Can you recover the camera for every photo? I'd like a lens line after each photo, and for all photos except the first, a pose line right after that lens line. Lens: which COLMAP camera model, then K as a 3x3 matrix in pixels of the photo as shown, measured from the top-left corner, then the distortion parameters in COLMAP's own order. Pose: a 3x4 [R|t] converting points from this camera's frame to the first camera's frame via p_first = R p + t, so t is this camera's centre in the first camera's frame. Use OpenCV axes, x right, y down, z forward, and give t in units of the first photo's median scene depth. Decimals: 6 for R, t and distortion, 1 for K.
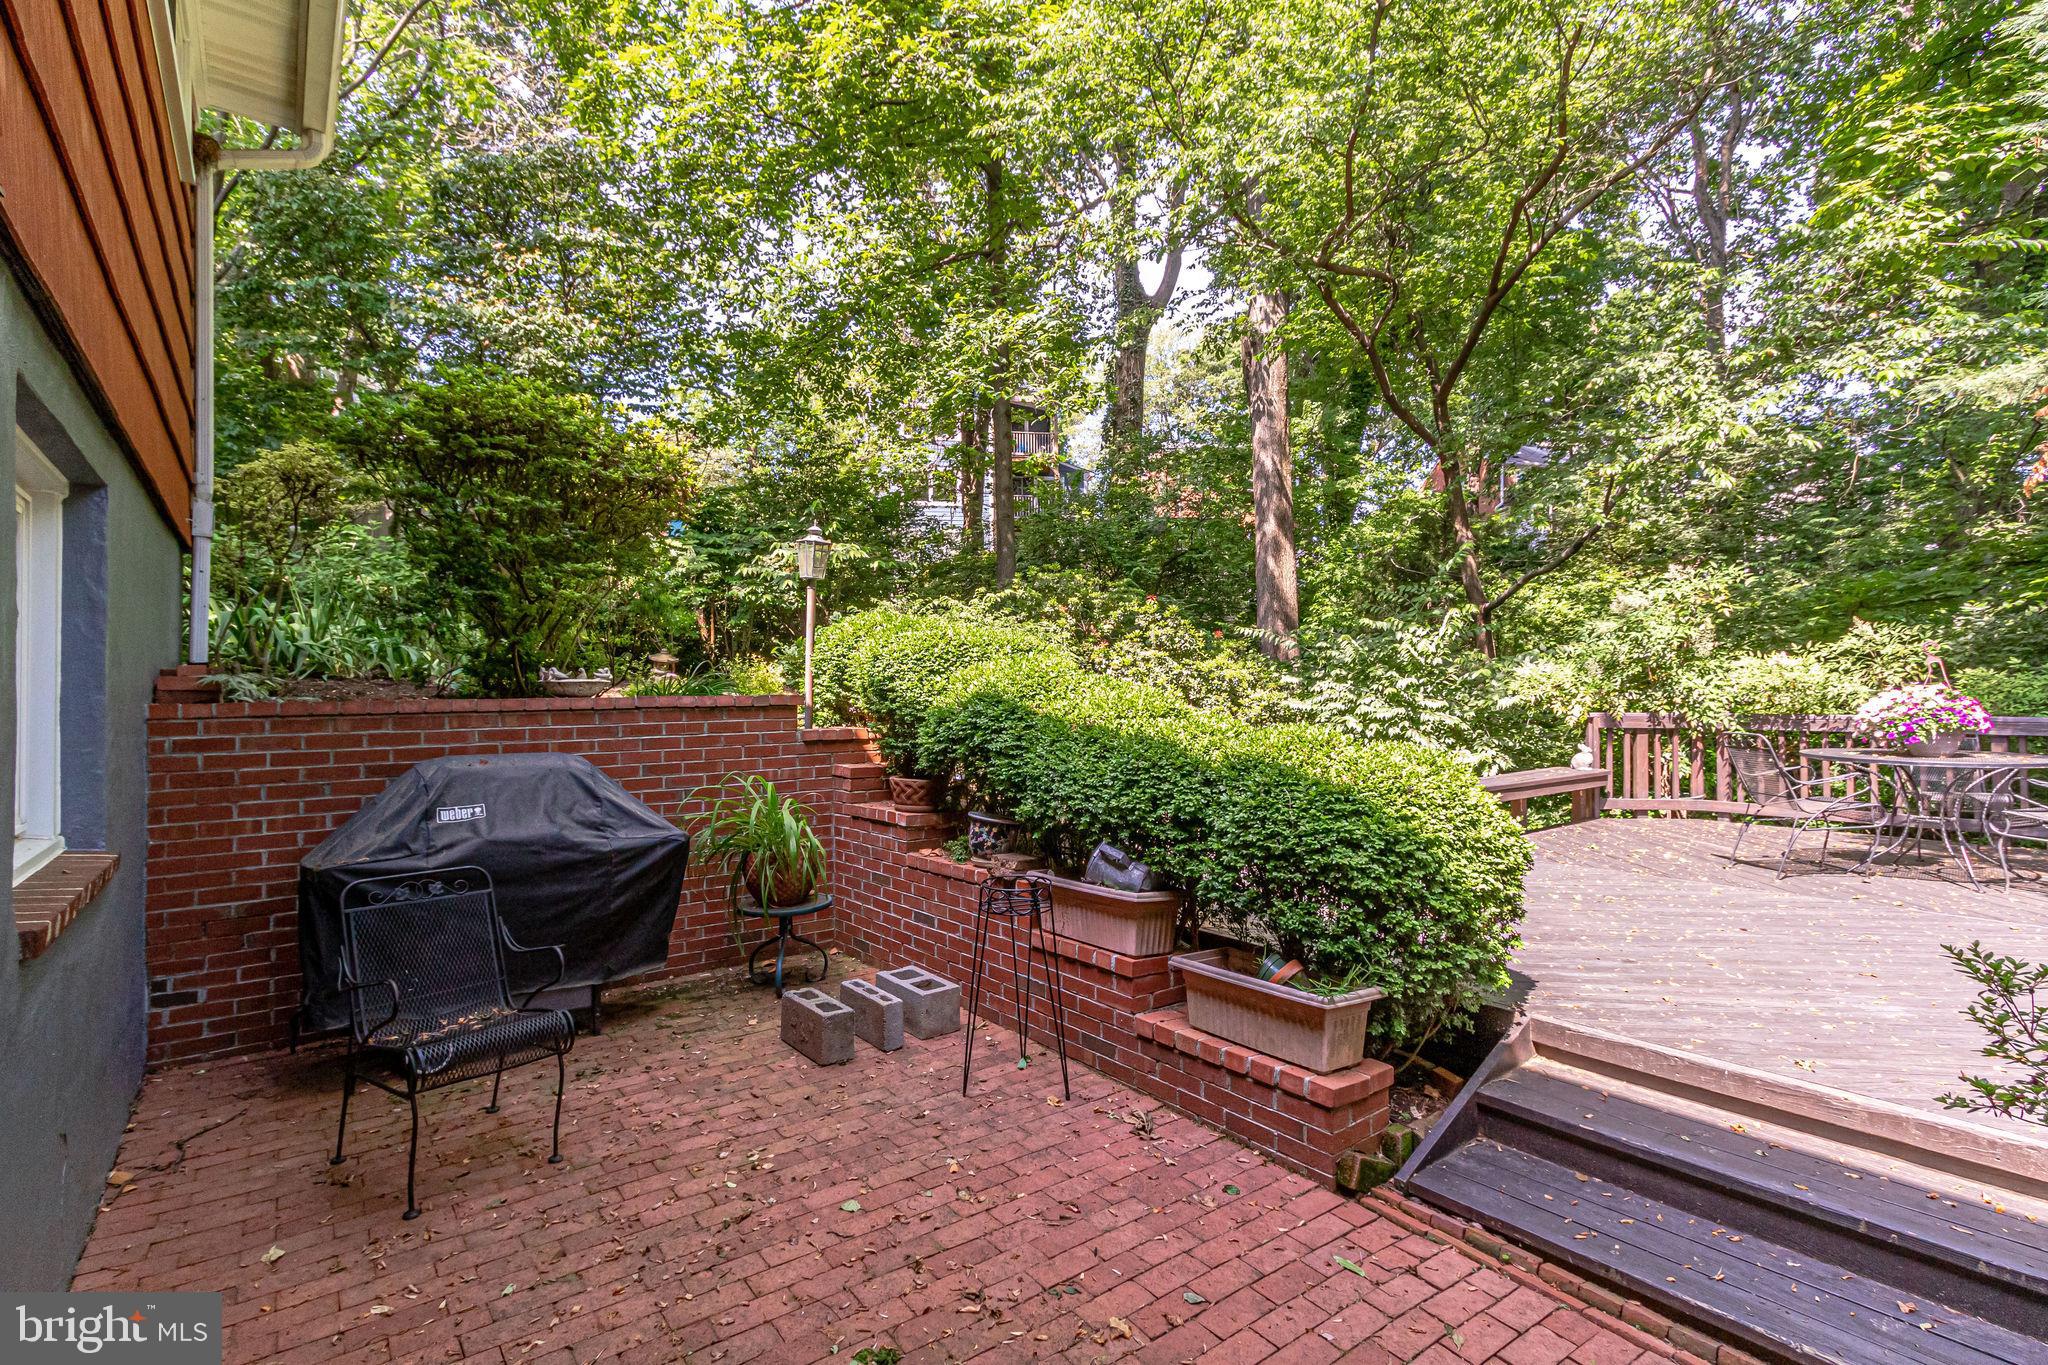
lens RADIAL K [[966.5, 0, 1015.6], [0, 966.5, 678.3], [0, 0, 1]] dist [0.003400, -0.001297]
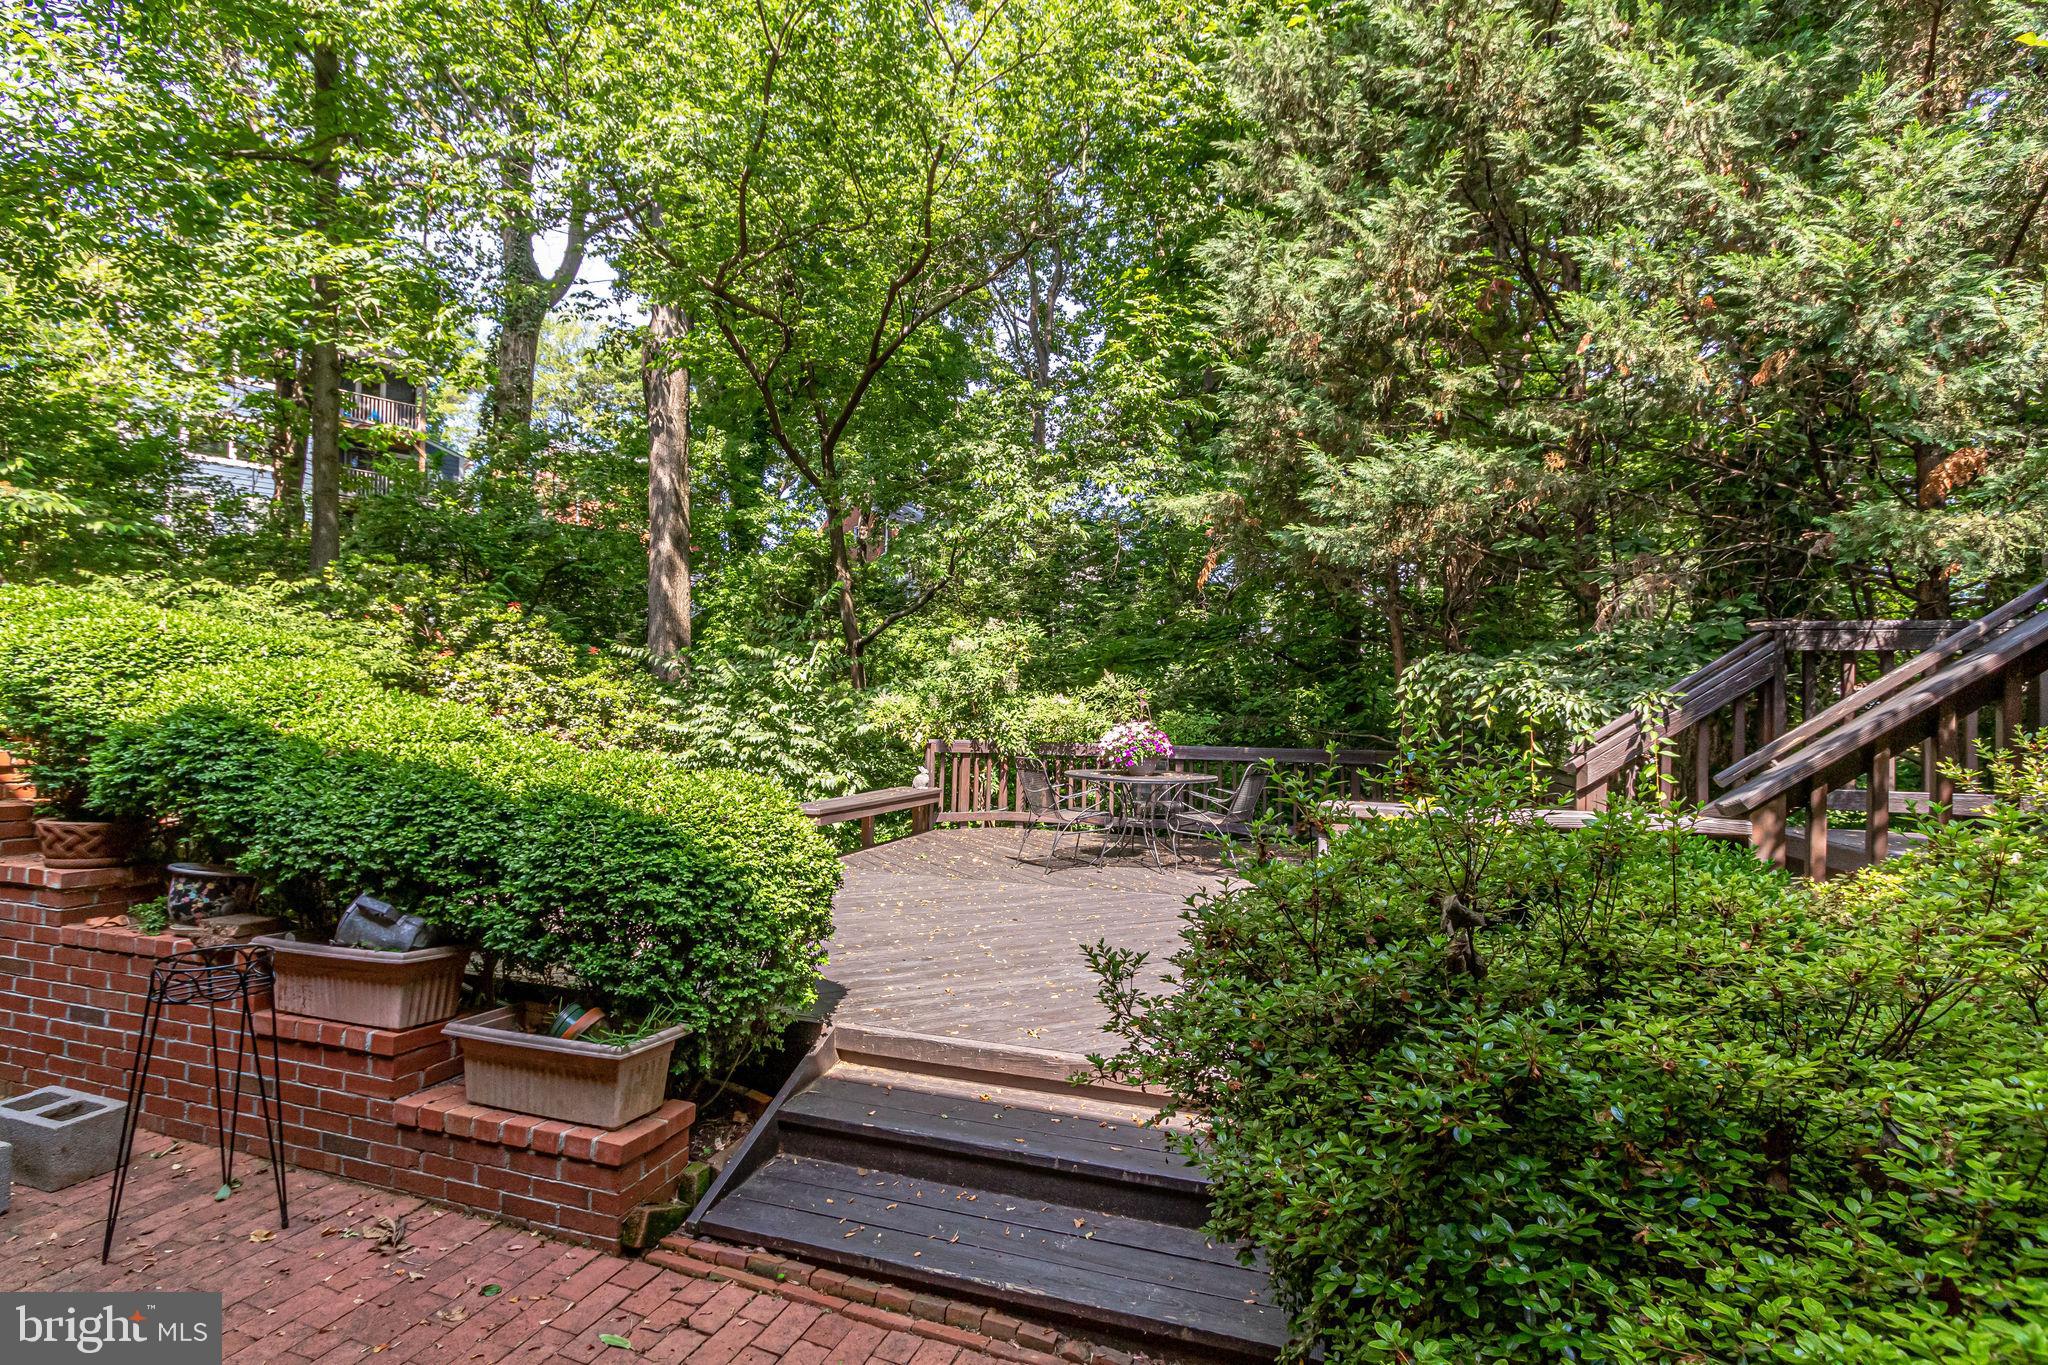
lens RADIAL K [[935.7, 0, 1019.6], [0, 935.7, 702.6], [0, 0, 1]] dist [0.002330, -0.000474]
pose [[0.820649, 0.034003, 0.570420, 0.043529], [-0.035111, 0.999342, -0.009058, -0.001914], [-0.570353, -0.012594, 0.821303, 0.018448]]
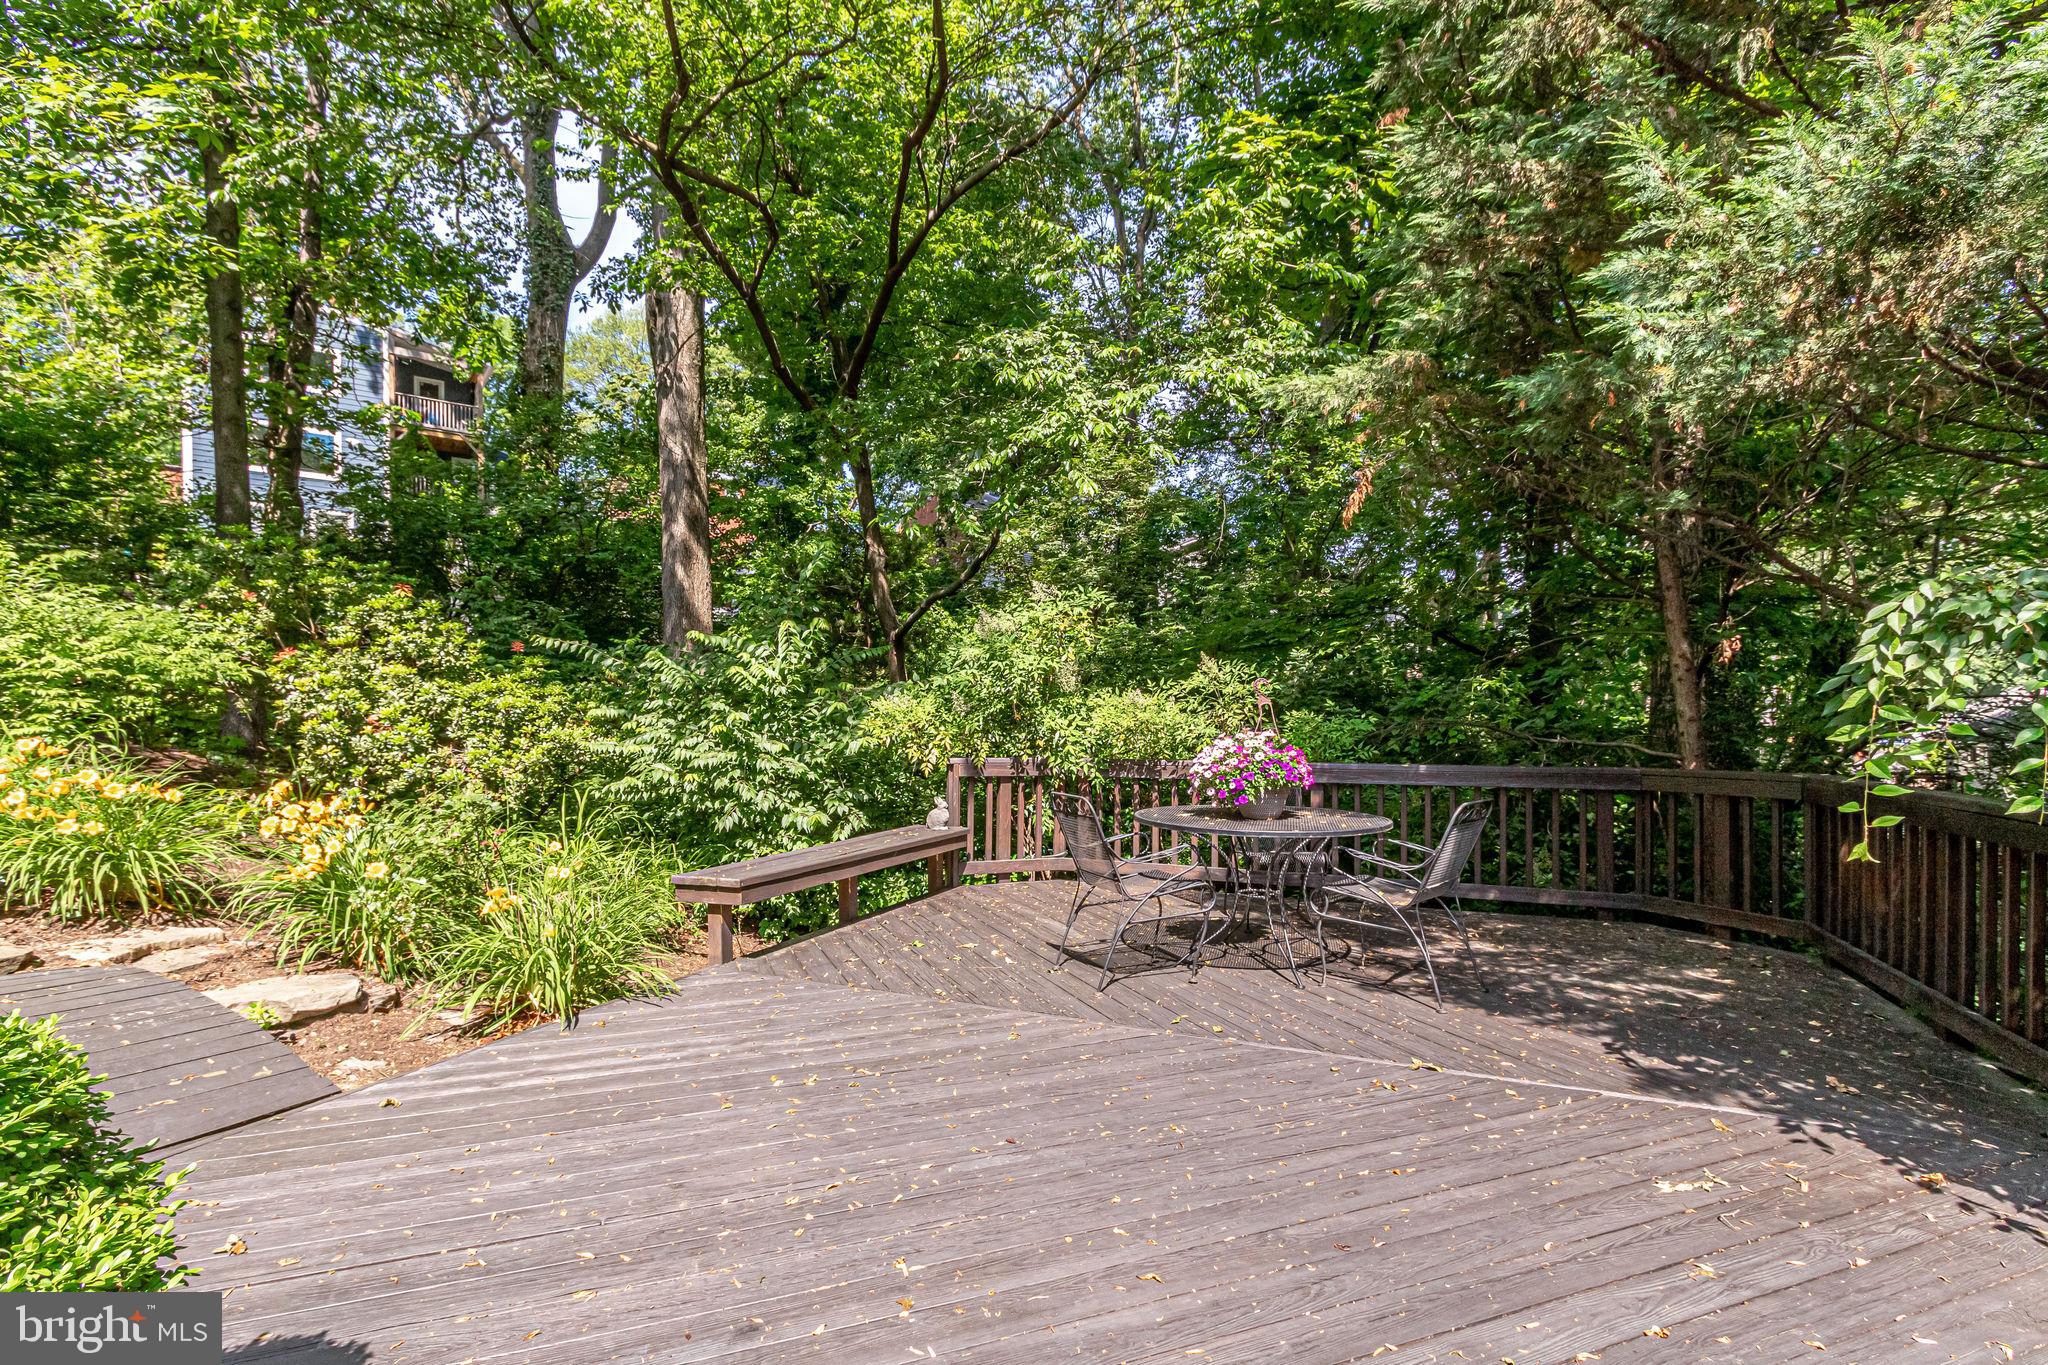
lens RADIAL K [[941.0, 0, 1019.5], [0, 941.0, 732.4], [0, 0, 1]] dist [0.000564, -0.000047]
pose [[0.879760, 0.003726, 0.475404, 0.279907], [-0.015964, 0.999637, 0.021707, -0.004530], [-0.475150, -0.026686, 0.879500, 0.287139]]
